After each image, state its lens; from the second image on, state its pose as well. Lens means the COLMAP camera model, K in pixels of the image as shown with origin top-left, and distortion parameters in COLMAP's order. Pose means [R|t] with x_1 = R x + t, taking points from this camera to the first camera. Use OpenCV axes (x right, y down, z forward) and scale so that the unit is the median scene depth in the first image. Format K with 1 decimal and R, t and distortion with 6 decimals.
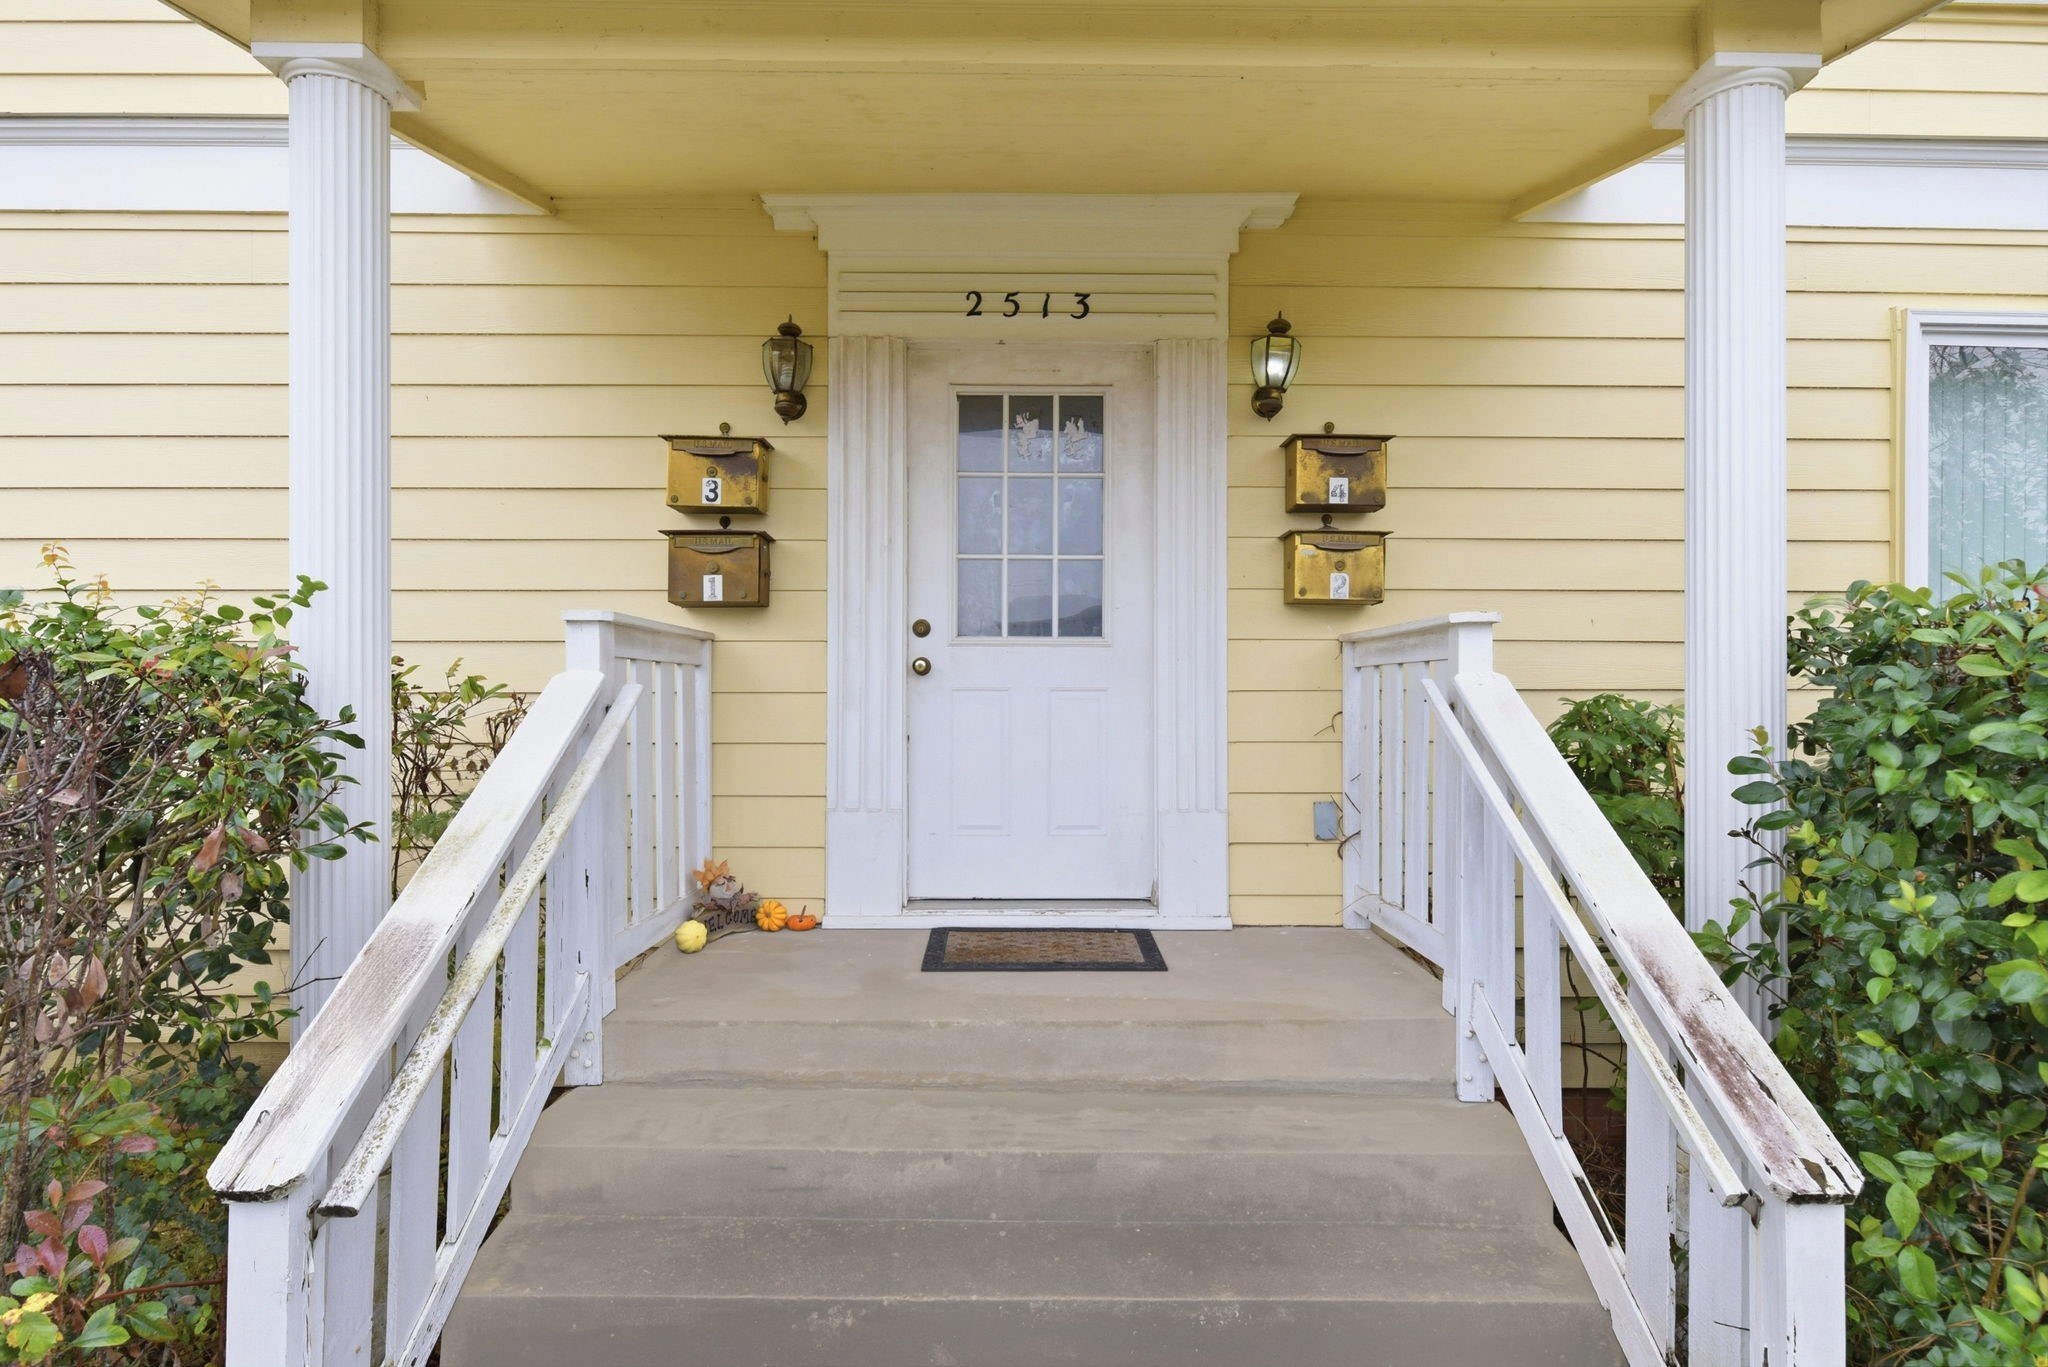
lens RADIAL K [[1042.0, 0, 1025.8], [0, 1042.0, 687.7], [0, 0, 1]] dist [0.000976, -0.000115]
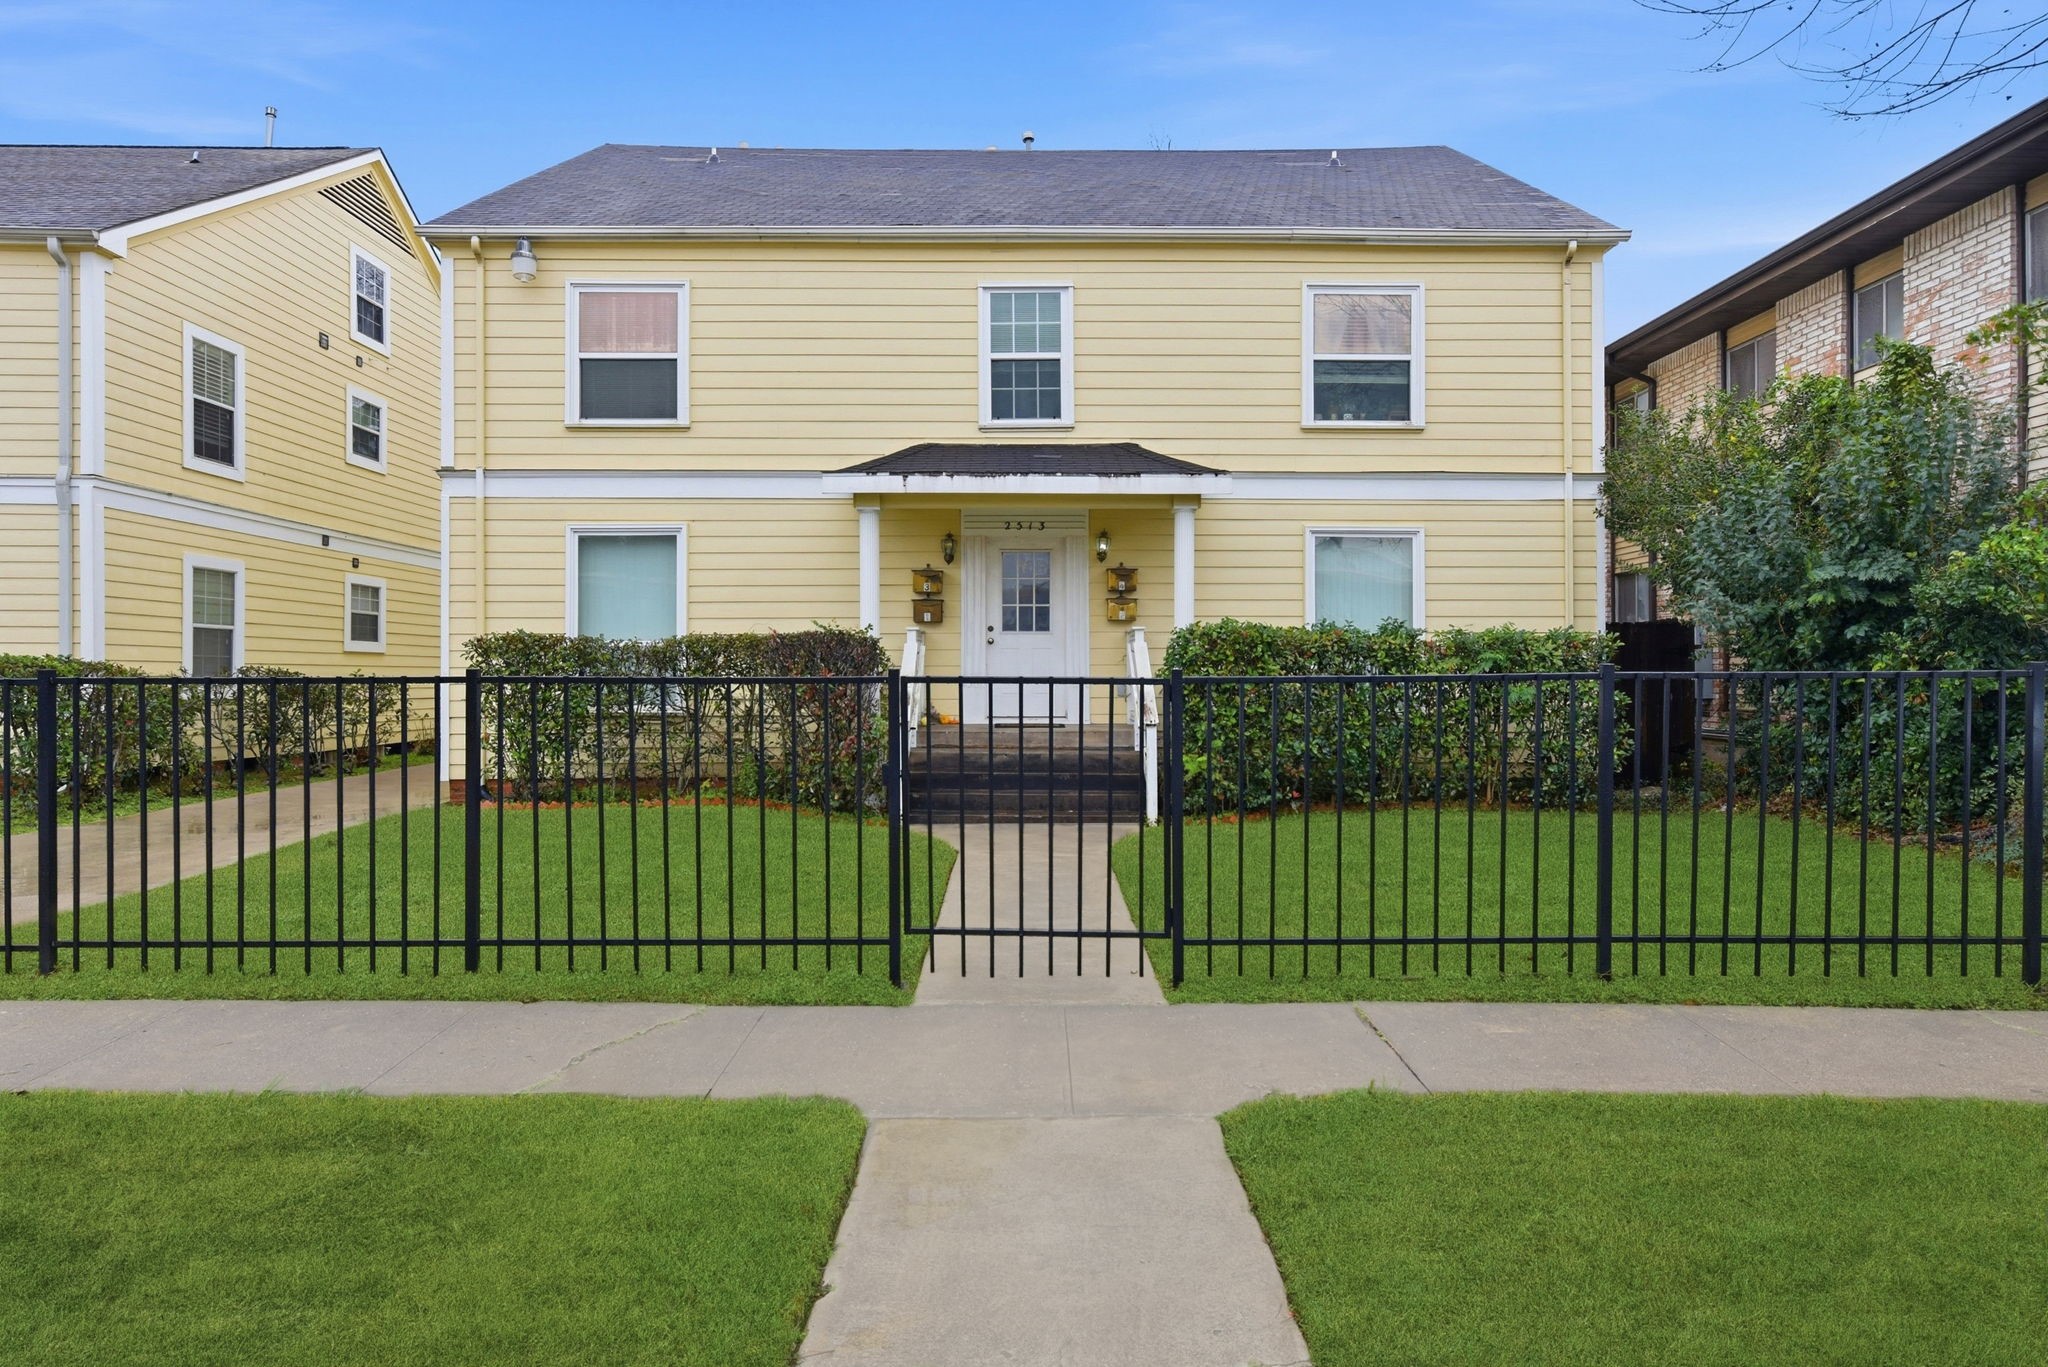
lens RADIAL K [[1076.3, 0, 1024.5], [0, 1076.3, 675.2], [0, 0, 1]] dist [0.008571, -0.000533]
pose [[0.999990, -0.004431, 0.000359, -0.001663], [0.004428, 0.999968, 0.006728, 0.060730], [-0.000389, -0.006727, 0.999977, -2.251654]]
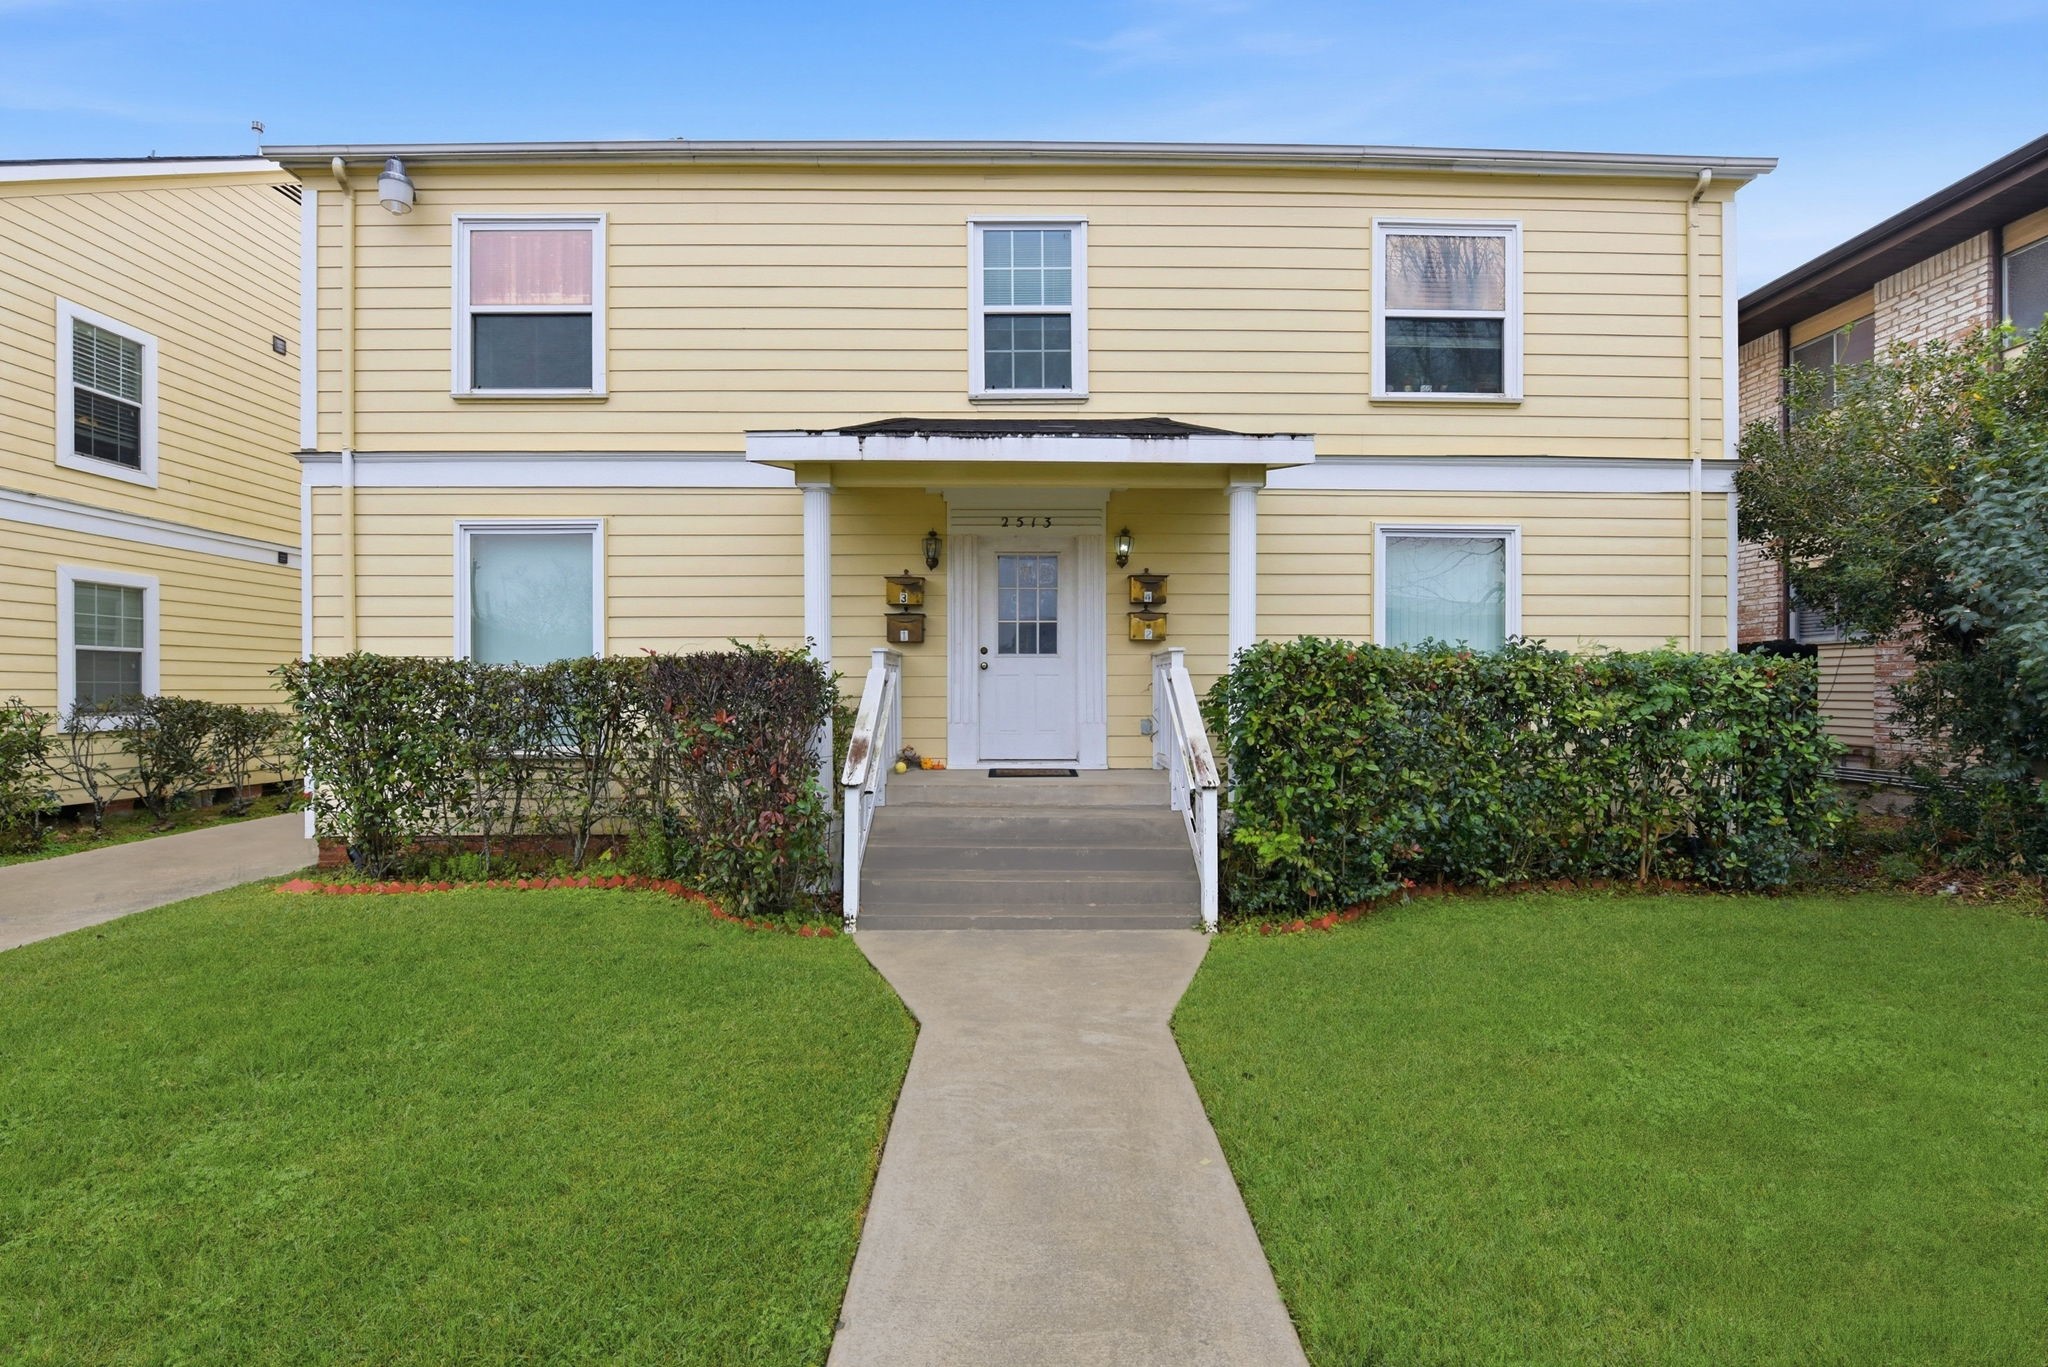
lens RADIAL K [[863.5, 0, 1028.0], [0, 863.5, 701.5], [0, 0, 1]] dist [-0.011306, -0.000598]
pose [[0.999985, -0.004157, 0.003501, -0.003006], [0.004089, 0.999806, 0.019286, 0.025329], [-0.003580, -0.019271, 0.999808, -1.093048]]
